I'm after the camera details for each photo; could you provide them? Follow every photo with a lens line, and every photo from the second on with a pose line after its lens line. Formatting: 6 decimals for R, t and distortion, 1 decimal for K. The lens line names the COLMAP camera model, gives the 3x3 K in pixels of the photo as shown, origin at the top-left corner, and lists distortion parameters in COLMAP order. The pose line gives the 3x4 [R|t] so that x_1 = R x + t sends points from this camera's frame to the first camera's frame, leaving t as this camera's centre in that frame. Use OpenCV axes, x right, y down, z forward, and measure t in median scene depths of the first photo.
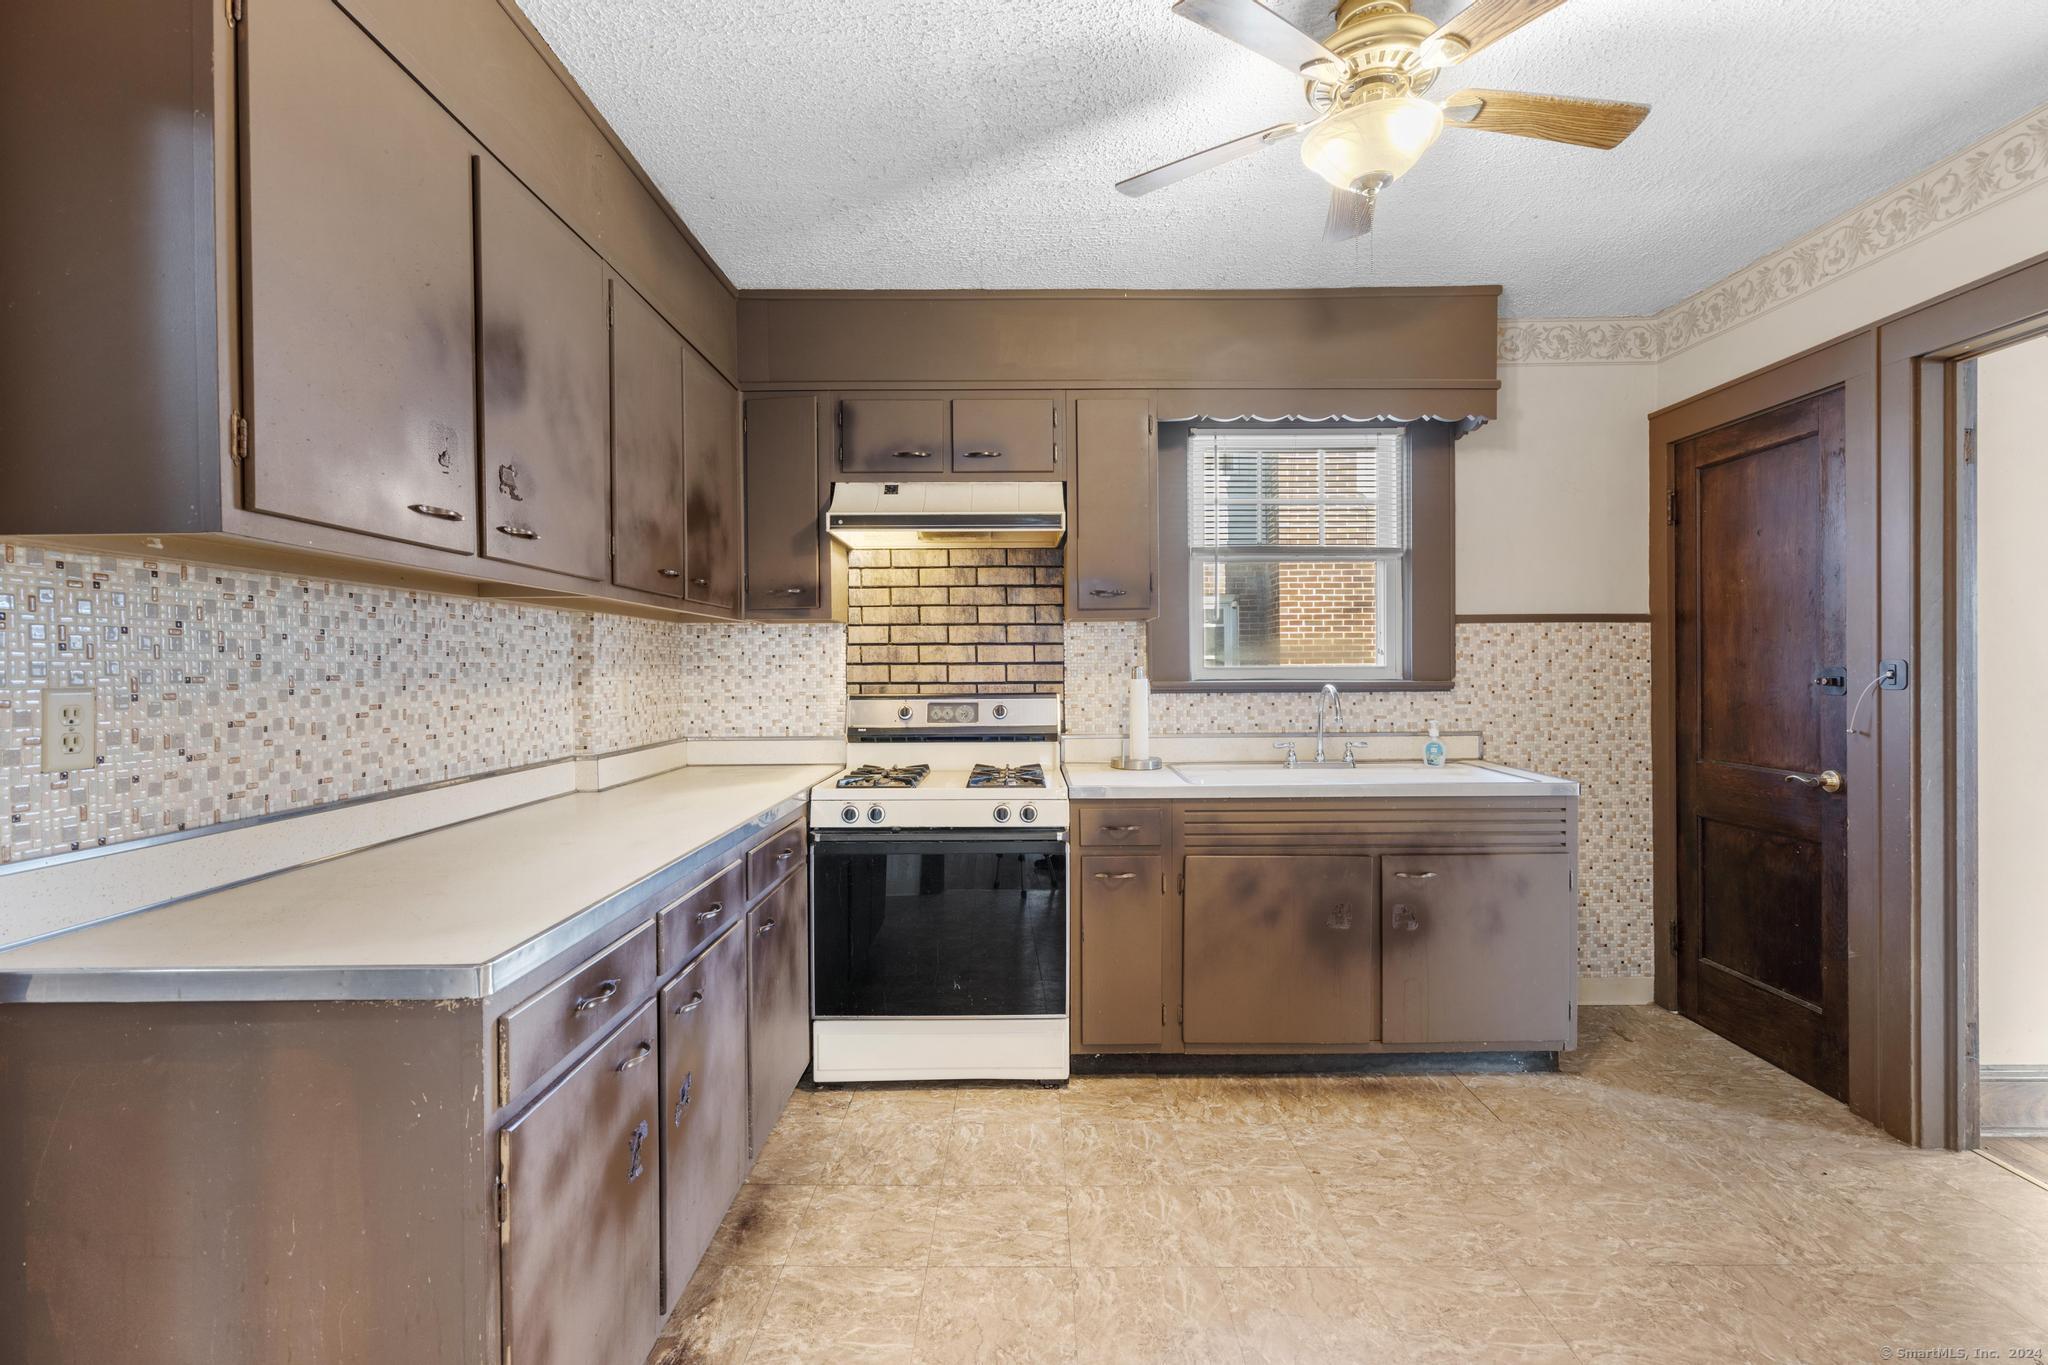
lens RADIAL K [[920.6, 0, 1023.1], [0, 920.6, 677.7], [0, 0, 1]] dist [-0.007754, 0.004153]
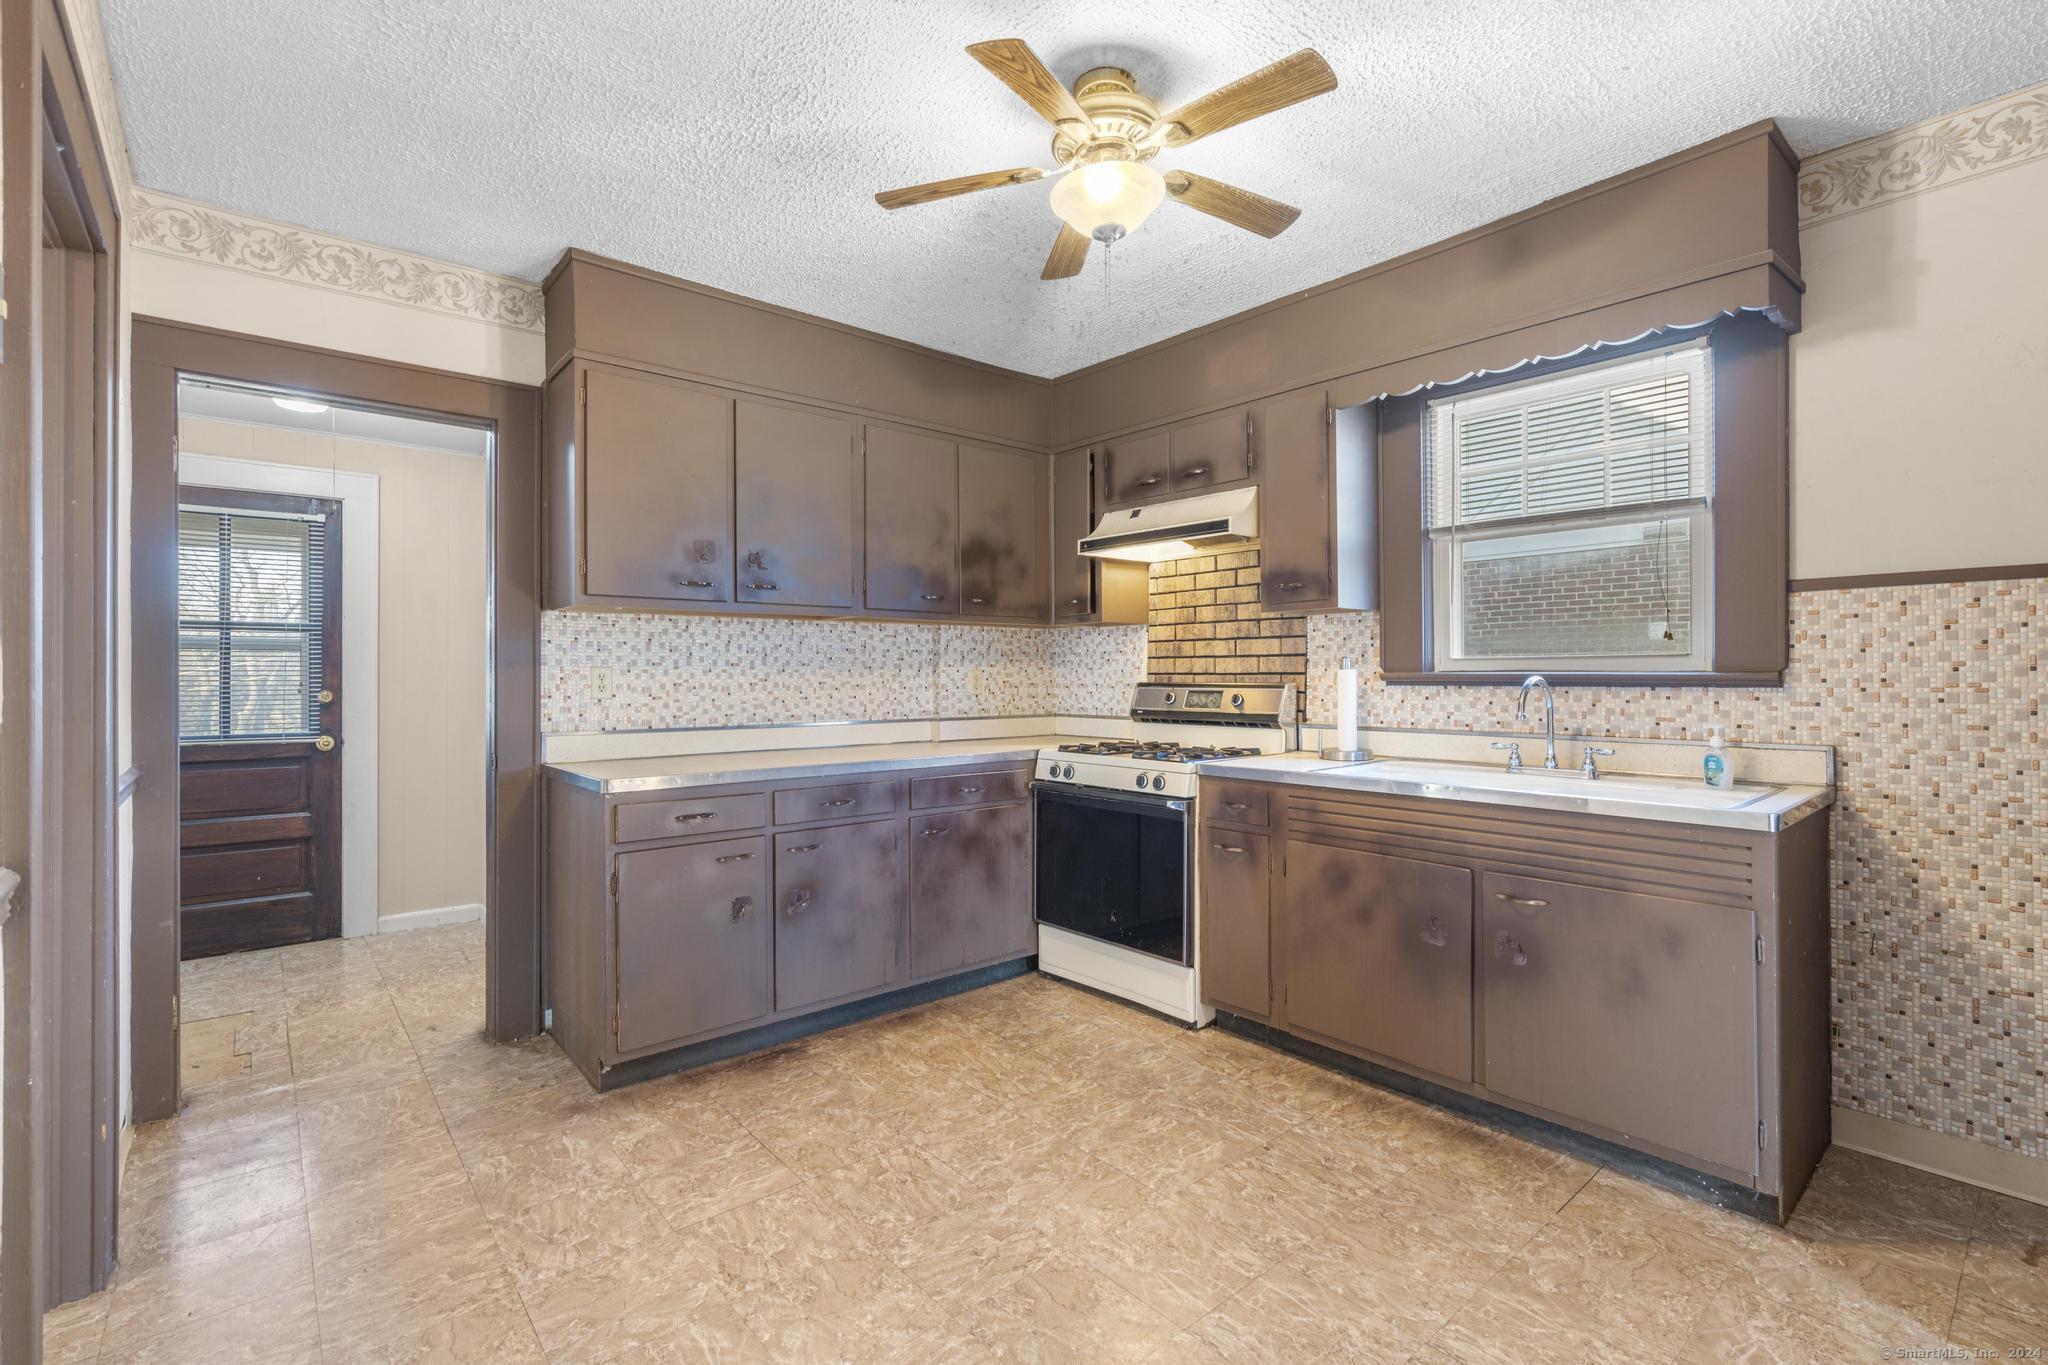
lens RADIAL K [[920.6, 0, 1023.1], [0, 920.6, 677.7], [0, 0, 1]] dist [-0.007754, 0.004153]
pose [[0.651327, 0.006230, -0.758771, 0.748079], [-0.008280, 0.999965, 0.001102, 0.013504], [0.758752, 0.005565, 0.651356, 0.103428]]
